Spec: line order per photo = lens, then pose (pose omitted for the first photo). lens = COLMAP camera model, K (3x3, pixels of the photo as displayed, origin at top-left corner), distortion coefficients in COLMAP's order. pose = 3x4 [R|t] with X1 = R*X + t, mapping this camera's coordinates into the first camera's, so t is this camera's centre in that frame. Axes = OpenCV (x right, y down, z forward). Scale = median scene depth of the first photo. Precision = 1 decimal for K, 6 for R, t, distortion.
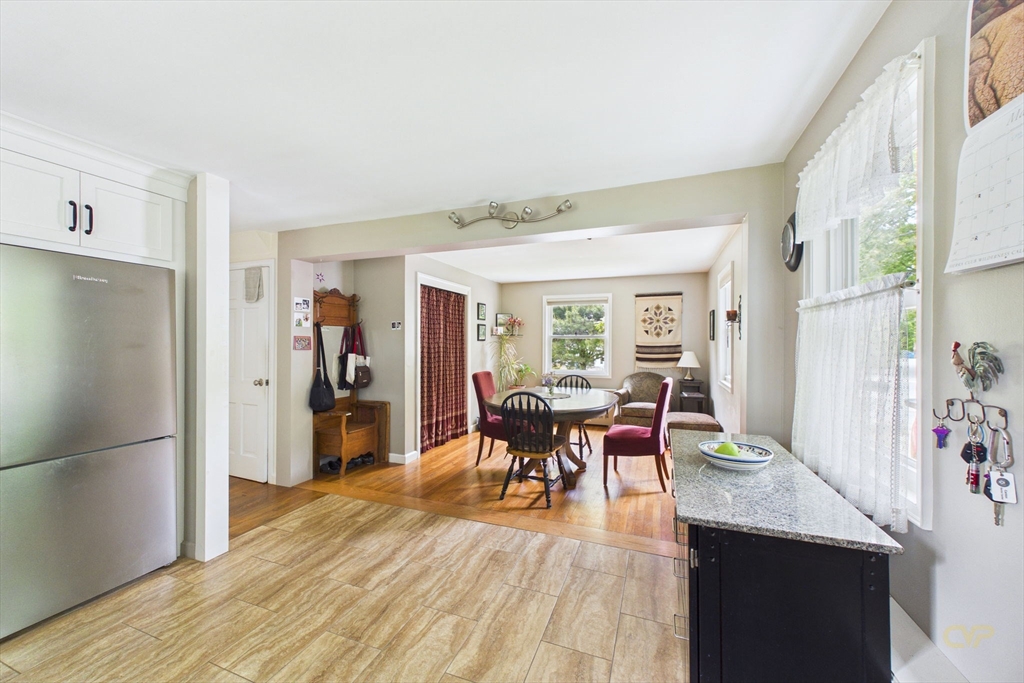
lens RADIAL K [[392.8, 0, 511.8], [0, 392.8, 342.0], [0, 0, 1]] dist [0.000311, 0.000061]
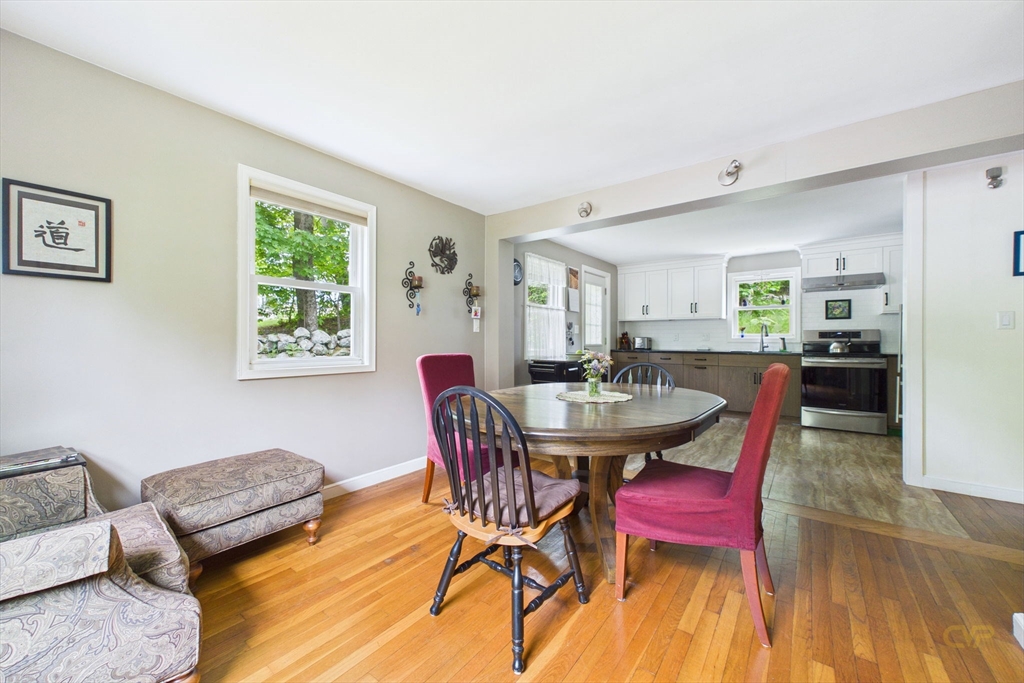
lens RADIAL K [[392.8, 0, 511.5], [0, 392.8, 341.7], [0, 0, 1]] dist [0.000311, 0.000061]
pose [[-0.958392, -0.005300, 0.285406, 0.051769], [-0.003838, 0.999976, 0.005682, 0.055749], [-0.285429, 0.004351, -0.958390, 1.444317]]
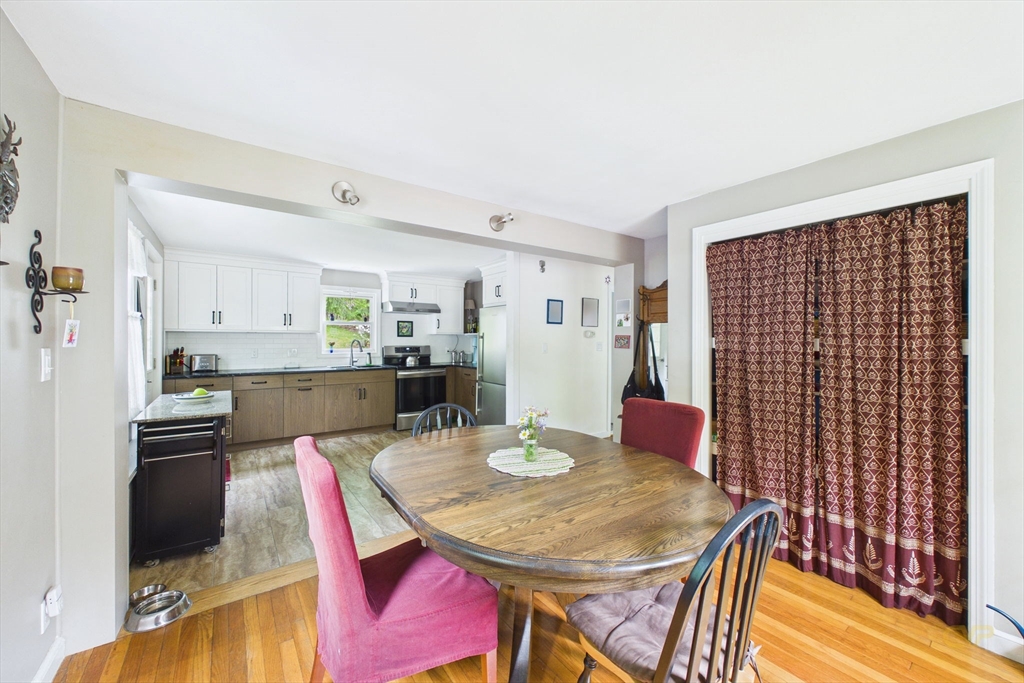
lens RADIAL K [[392.8, 0, 512.3], [0, 392.8, 338.6], [0, 0, 1]] dist [0.000311, 0.000061]
pose [[-0.547119, -0.006083, -0.837033, 0.455142], [-0.005314, 0.999979, -0.003794, -0.000135], [0.837038, 0.002372, -0.547140, 1.148638]]
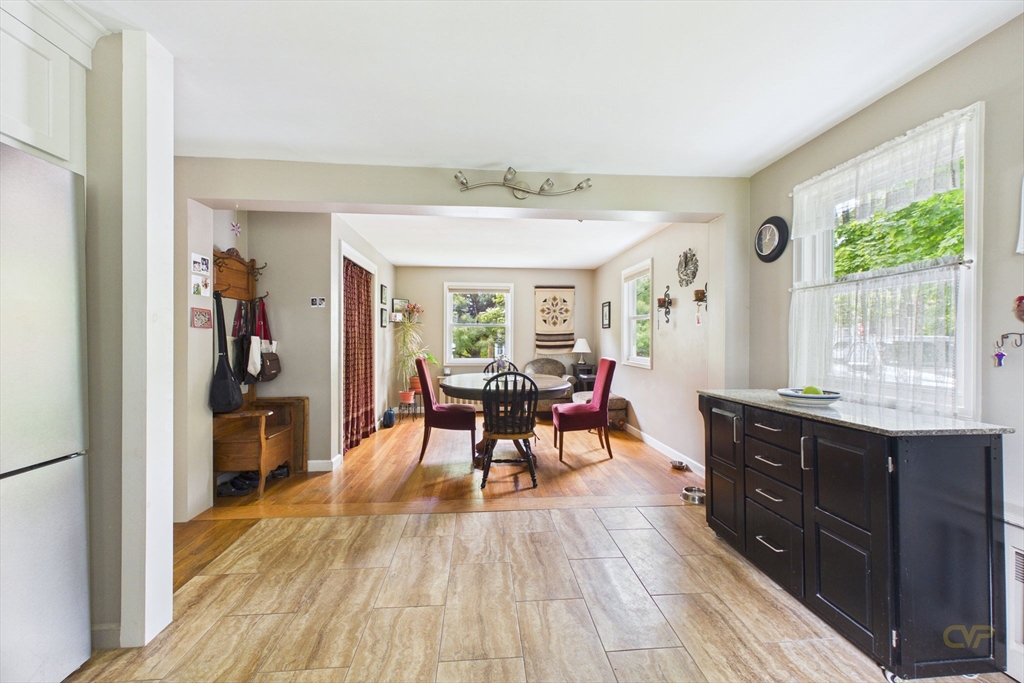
lens RADIAL K [[392.8, 0, 512.2], [0, 392.8, 341.4], [0, 0, 1]] dist [0.000311, 0.000061]
pose [[0.900510, -0.001538, 0.434832, -0.288032], [-0.000252, 0.999992, 0.004061, 0.035681], [-0.434835, -0.003766, 0.900502, 0.094626]]
